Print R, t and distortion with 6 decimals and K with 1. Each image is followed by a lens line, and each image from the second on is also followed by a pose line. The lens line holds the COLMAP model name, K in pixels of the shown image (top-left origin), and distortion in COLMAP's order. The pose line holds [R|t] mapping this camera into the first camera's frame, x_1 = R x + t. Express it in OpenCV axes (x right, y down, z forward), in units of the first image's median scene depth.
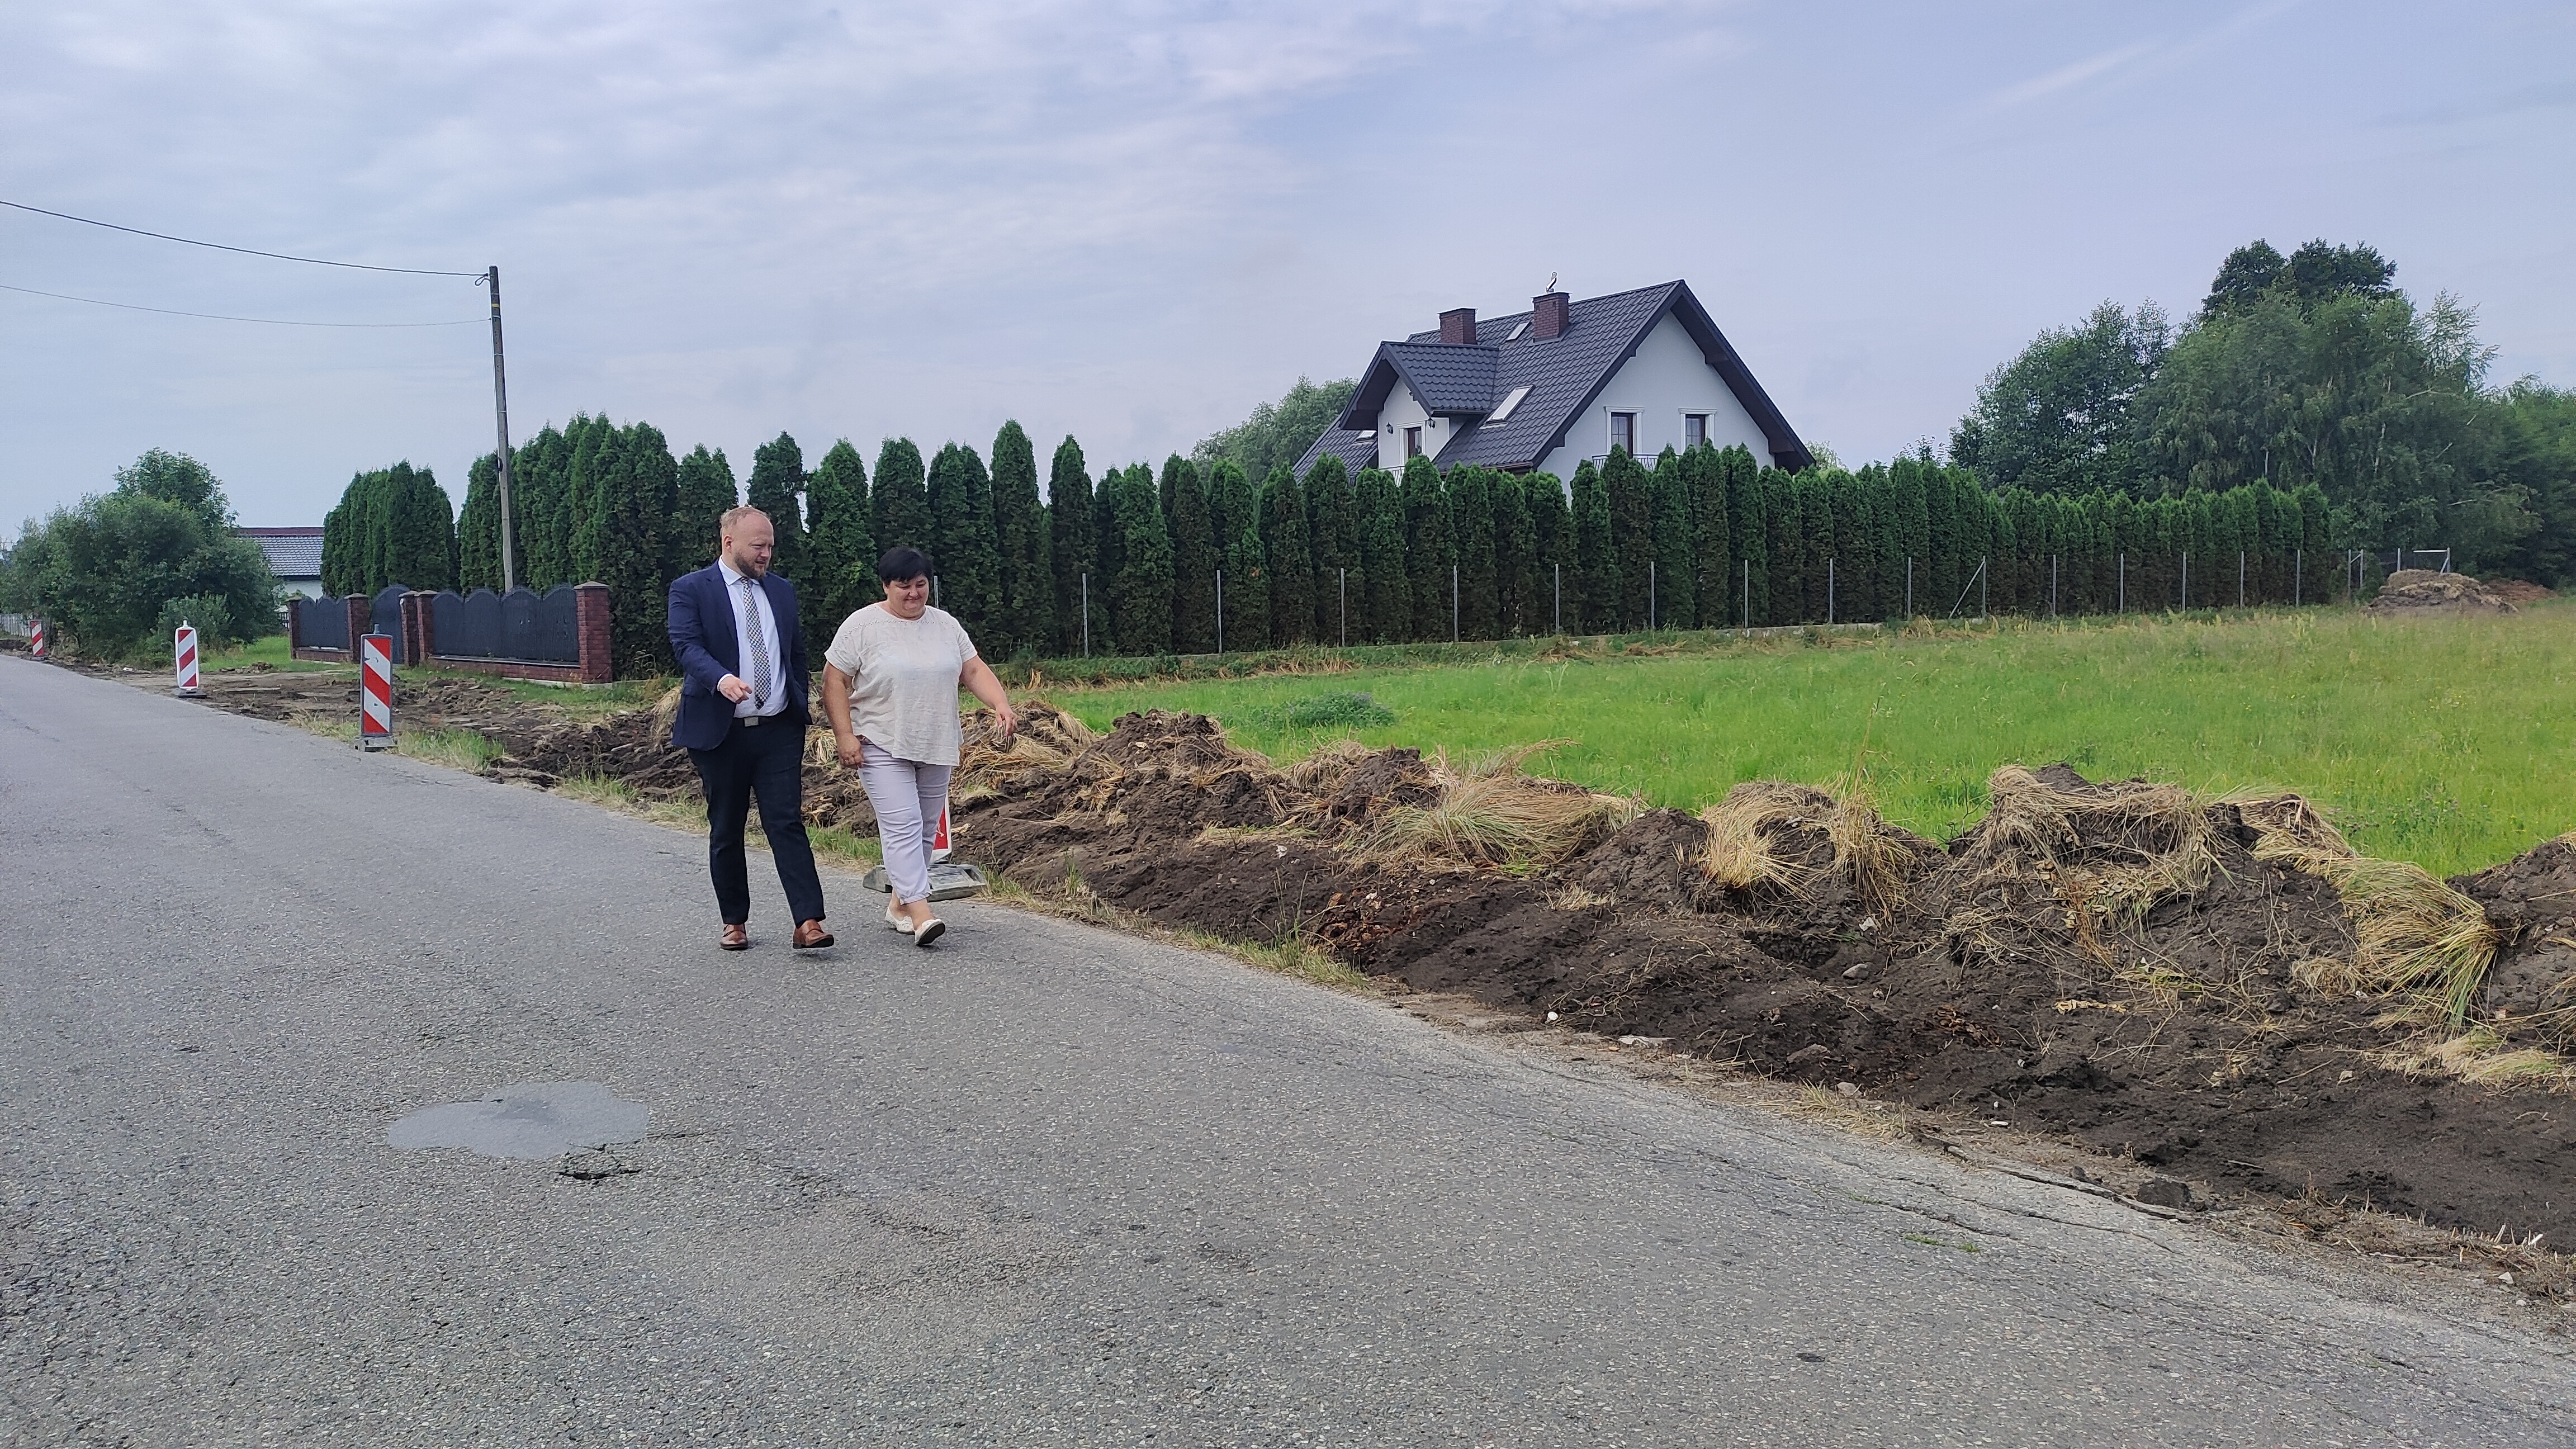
lens RADIAL K [[2002.6, 0, 1242.2], [0, 2002.6, 691.0], [0, 0, 1]] dist [0.072759, -0.047560]
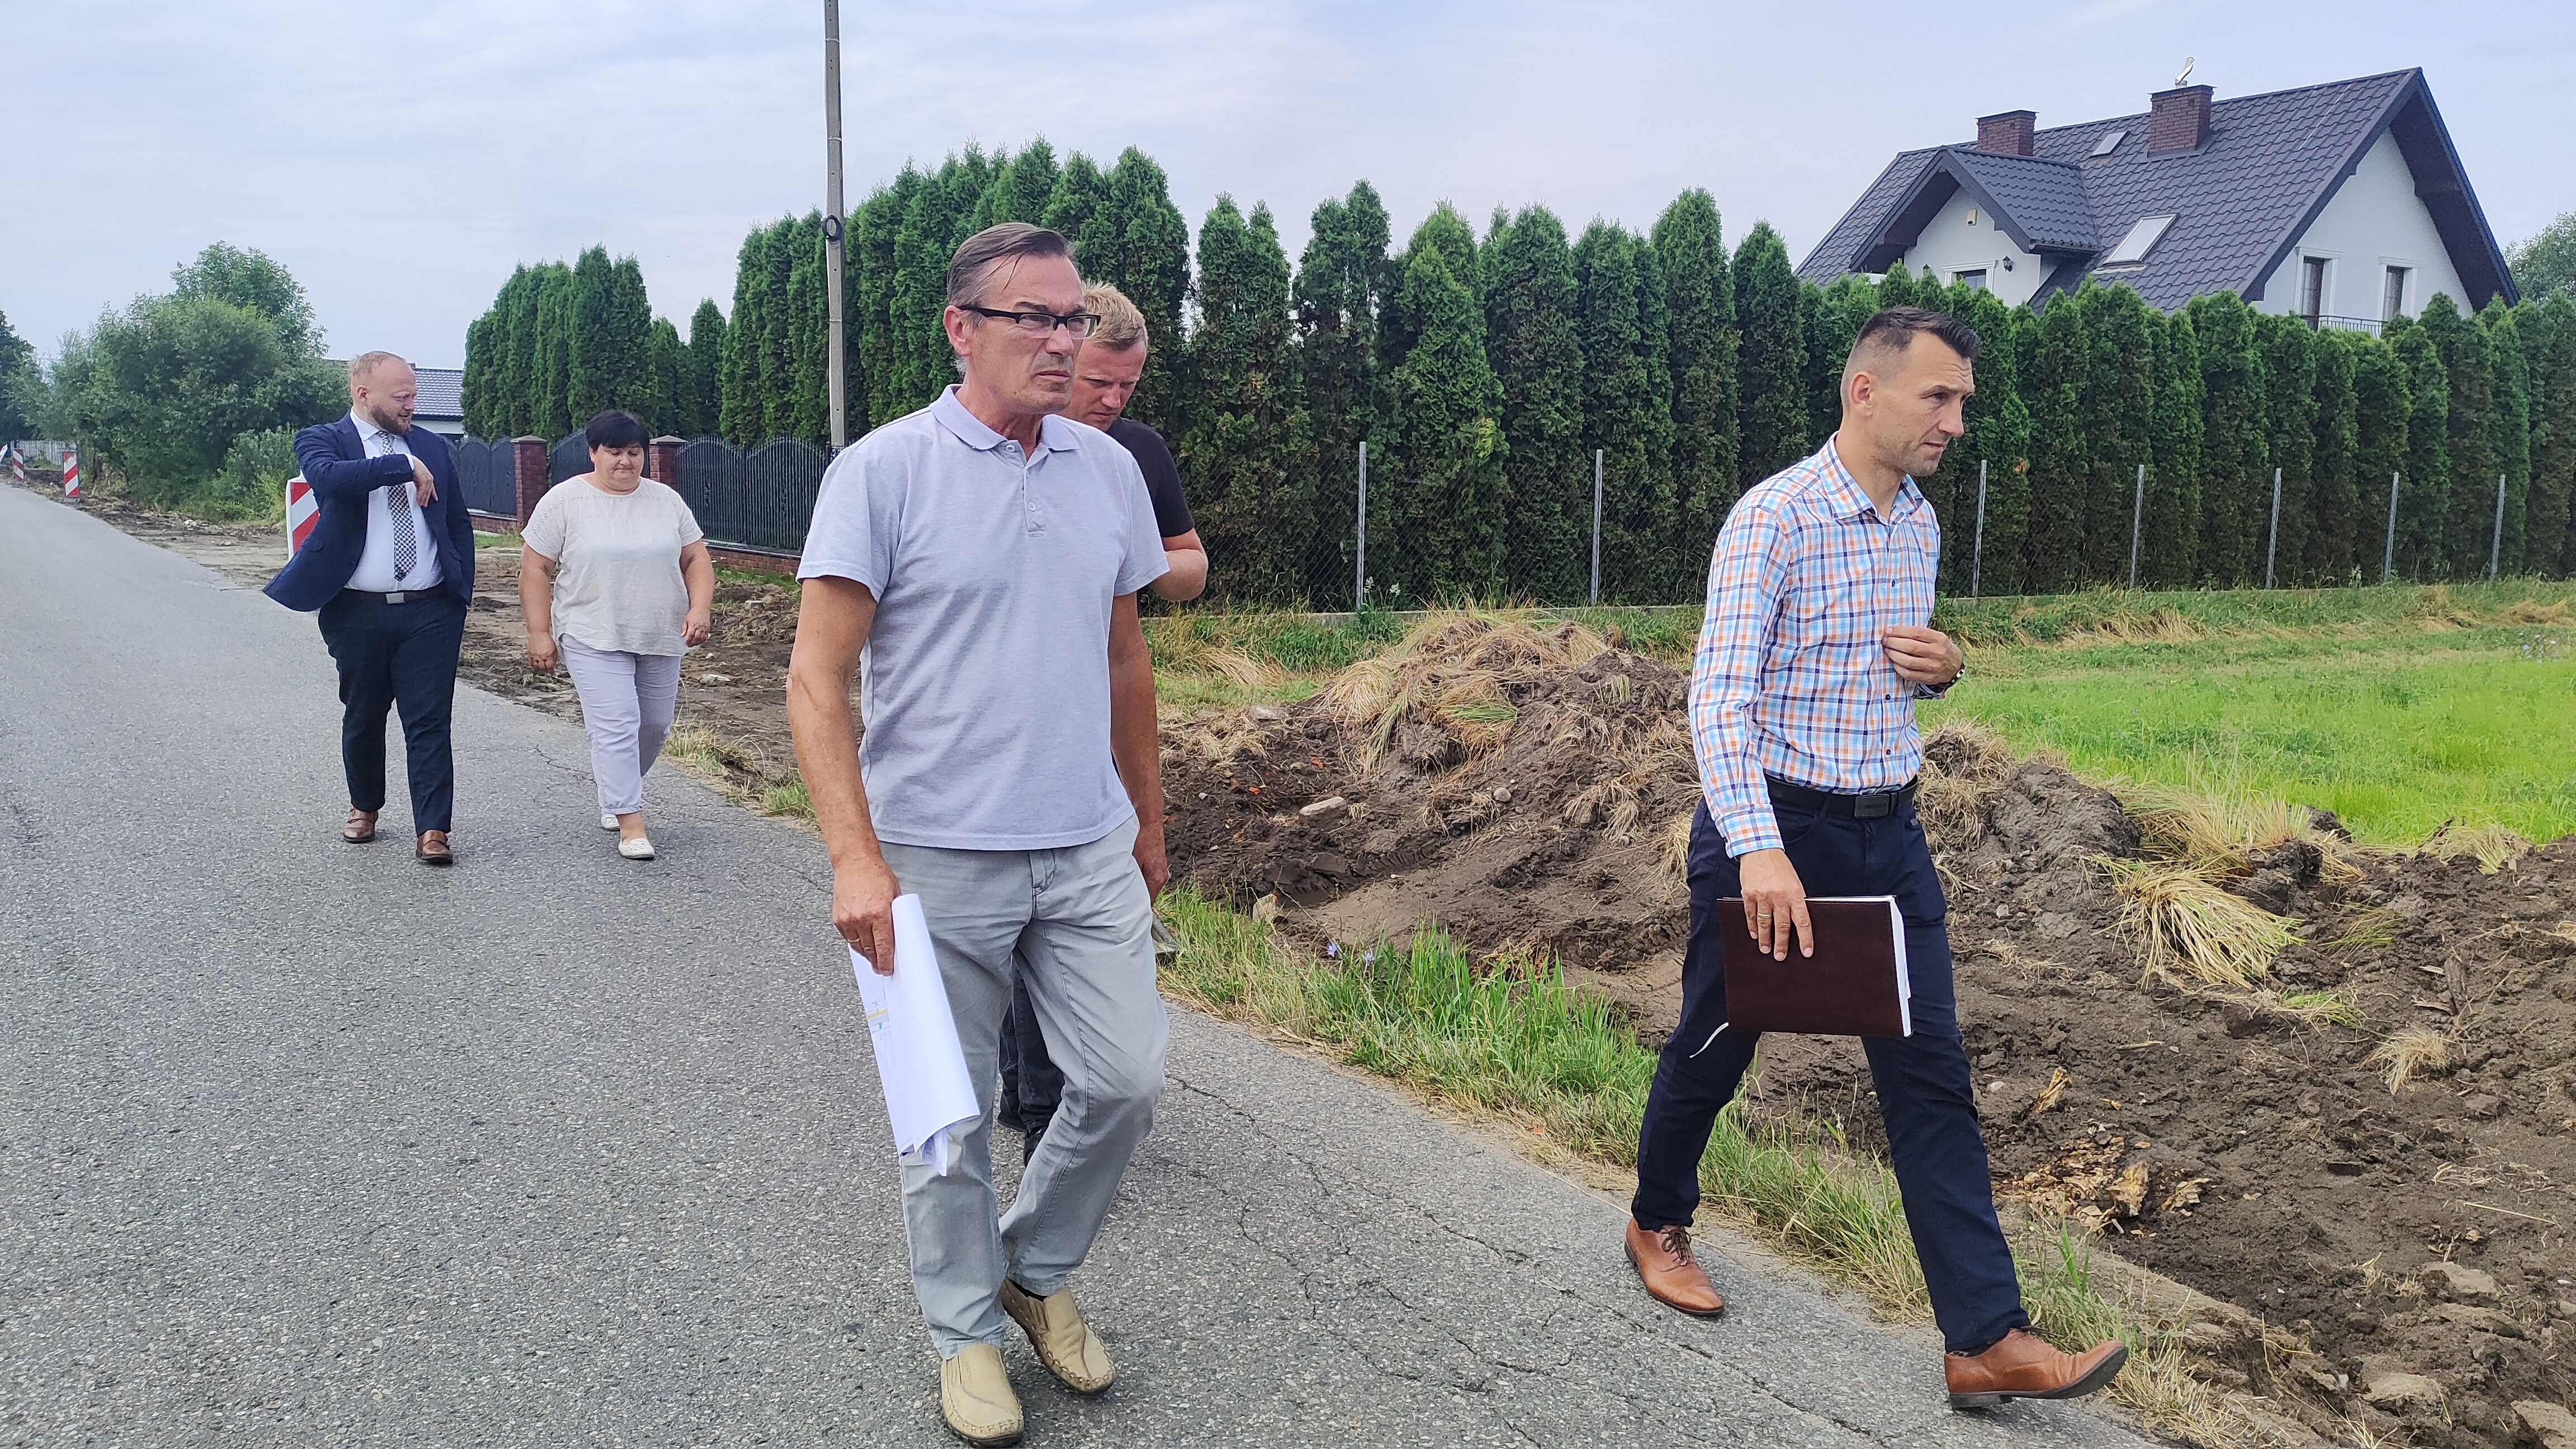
lens RADIAL K [[2002.6, 0, 1286.0], [0, 2002.6, 664.7], [0, 0, 1]] dist [0.072759, -0.047560]
pose [[0.998932, 0.046202, 0.000621, -0.159214], [-0.046185, 0.997987, 0.043470, -0.011193], [0.001388, -0.043453, 0.999055, 0.281008]]
